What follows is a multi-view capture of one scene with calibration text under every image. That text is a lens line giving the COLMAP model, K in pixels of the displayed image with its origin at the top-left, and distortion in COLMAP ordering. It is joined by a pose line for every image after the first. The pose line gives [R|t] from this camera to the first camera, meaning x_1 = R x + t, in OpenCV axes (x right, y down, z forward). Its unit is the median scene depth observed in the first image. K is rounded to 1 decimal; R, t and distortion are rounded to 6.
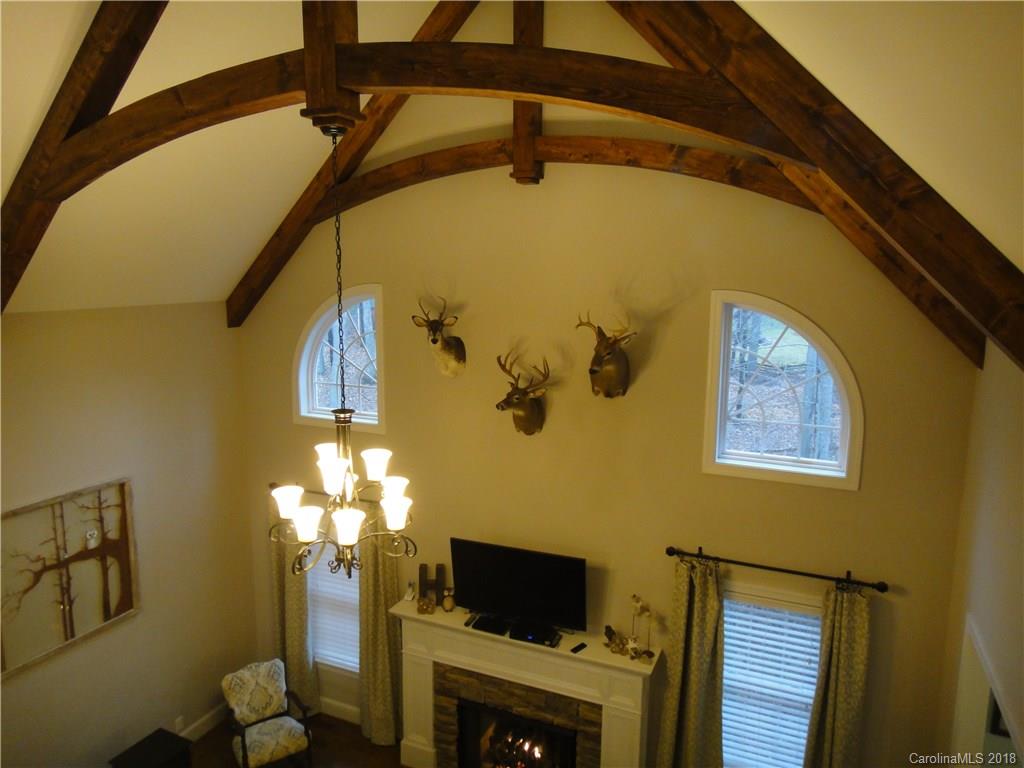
lens RADIAL K [[708.4, 0, 507.6], [0, 708.4, 382.1], [0, 0, 1]] dist [-0.001915, 0.002305]
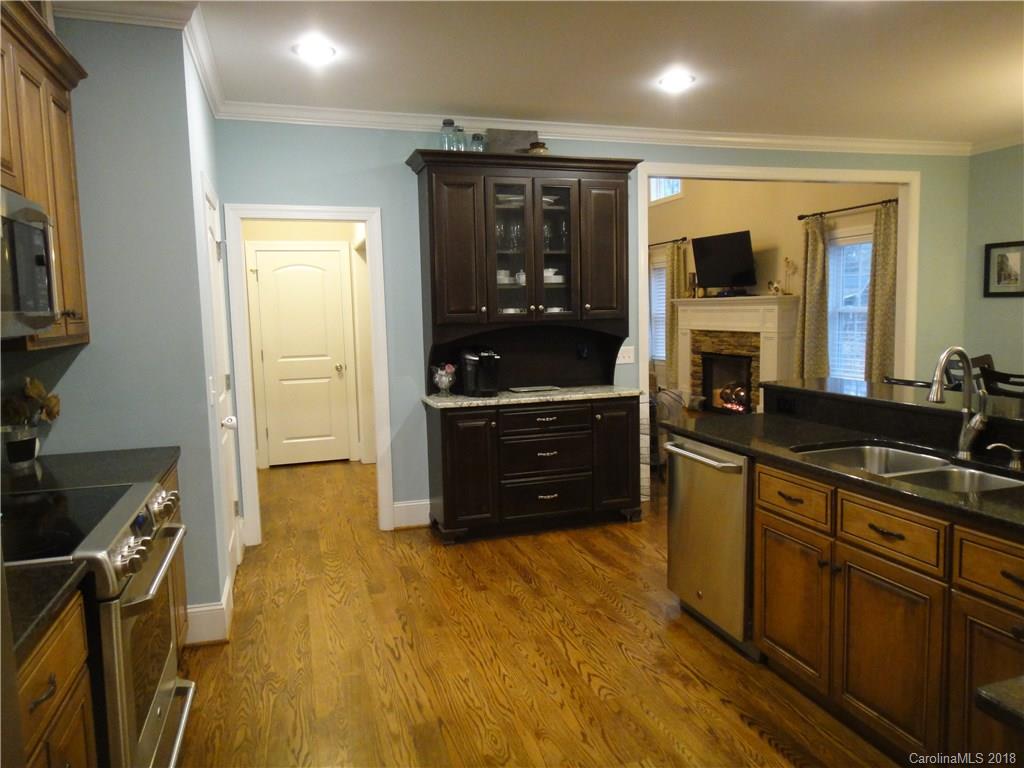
lens RADIAL K [[707.6, 0, 512.0], [0, 707.6, 384.0], [0, 0, 1]] dist [0.001460, 0.003271]
pose [[0.668370, 0.055006, -0.741793, 0.877625], [-0.086406, 0.996252, -0.003979, 0.599382], [0.738794, 0.066755, 0.670617, -0.381858]]
